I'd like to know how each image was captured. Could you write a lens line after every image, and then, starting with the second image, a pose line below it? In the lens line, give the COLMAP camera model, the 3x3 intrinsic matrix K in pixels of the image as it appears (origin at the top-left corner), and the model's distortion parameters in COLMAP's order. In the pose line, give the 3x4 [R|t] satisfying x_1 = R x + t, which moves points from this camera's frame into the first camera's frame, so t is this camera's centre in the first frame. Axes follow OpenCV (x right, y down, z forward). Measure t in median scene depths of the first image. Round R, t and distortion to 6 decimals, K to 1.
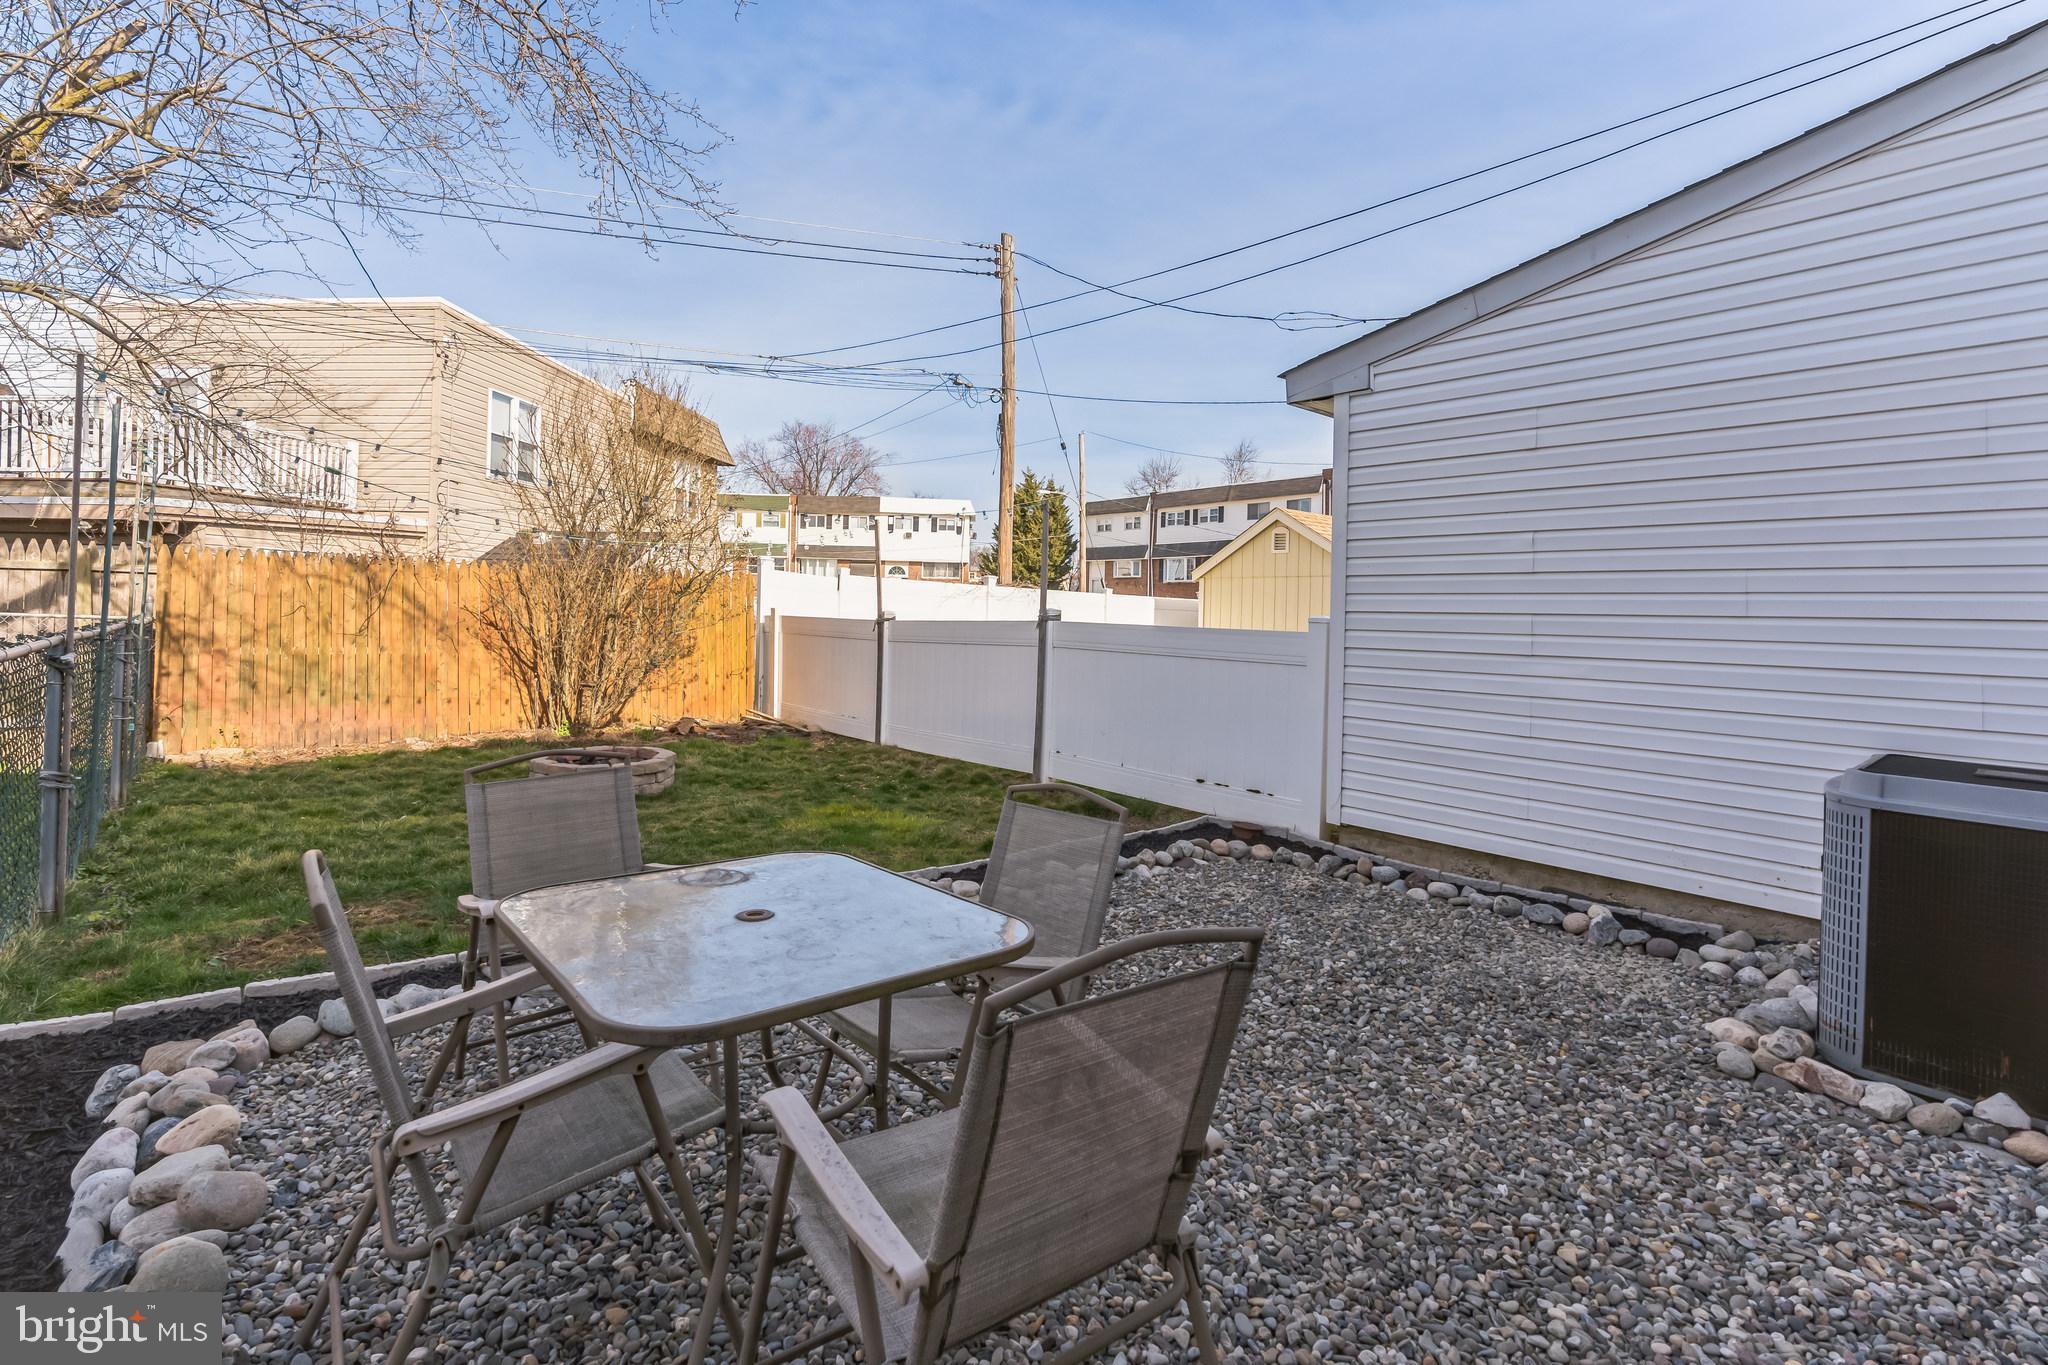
lens RADIAL K [[959.8, 0, 1021.6], [0, 959.8, 610.4], [0, 0, 1]] dist [-0.004917, -0.000288]
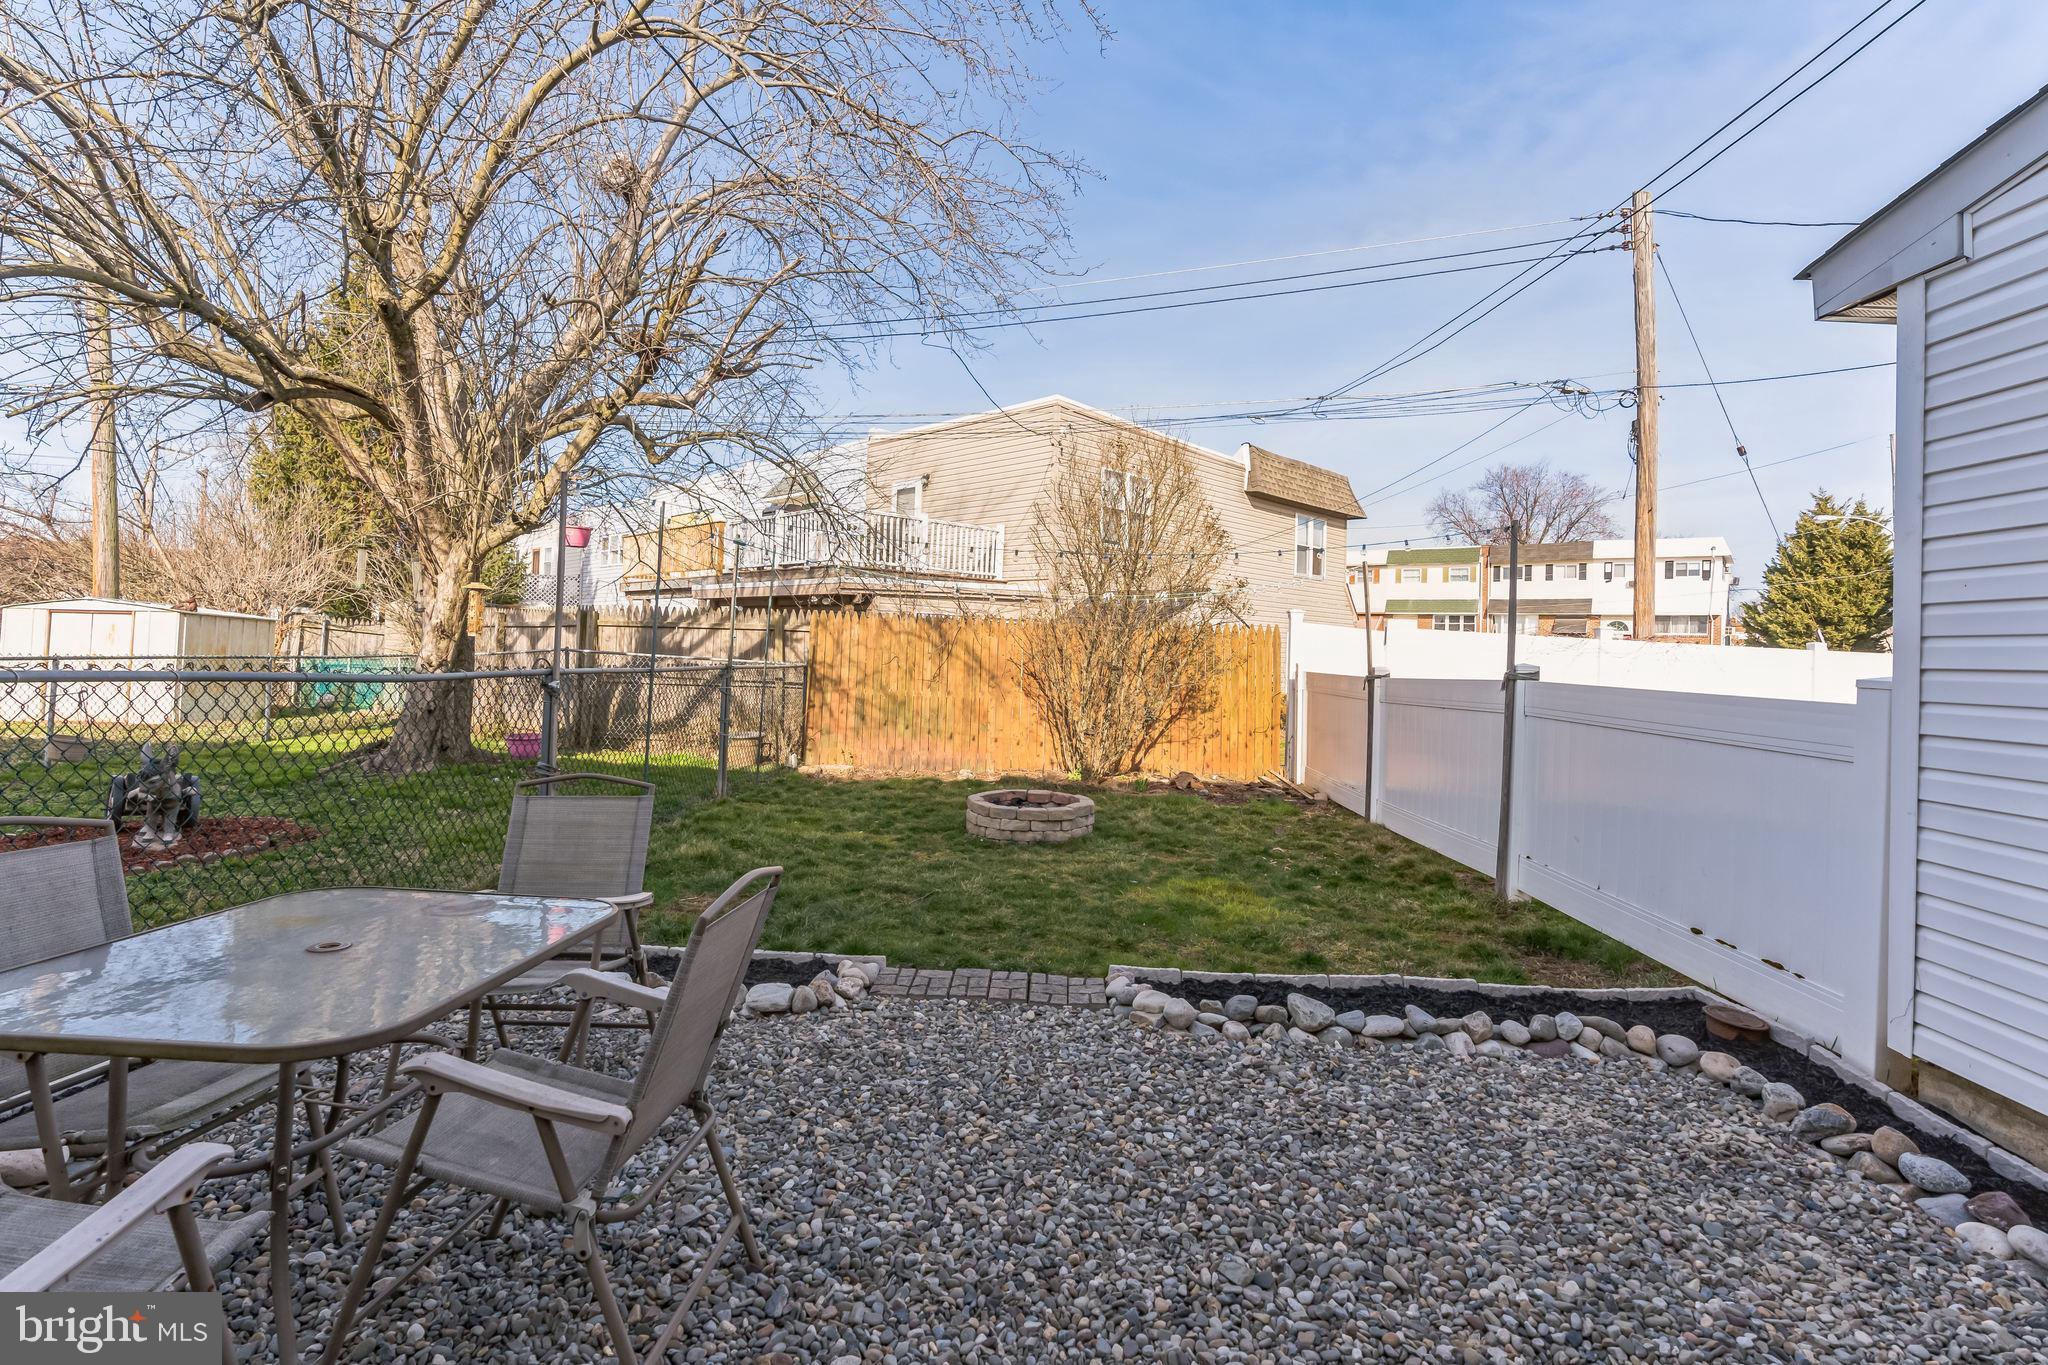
lens RADIAL K [[956.0, 0, 1023.1], [0, 956.0, 643.1], [0, 0, 1]] dist [-0.000947, 0.000907]
pose [[0.758790, -0.003961, -0.651323, 0.157419], [-0.014406, 0.999635, -0.022863, 0.003057], [0.651176, 0.026731, 0.758456, 0.127736]]
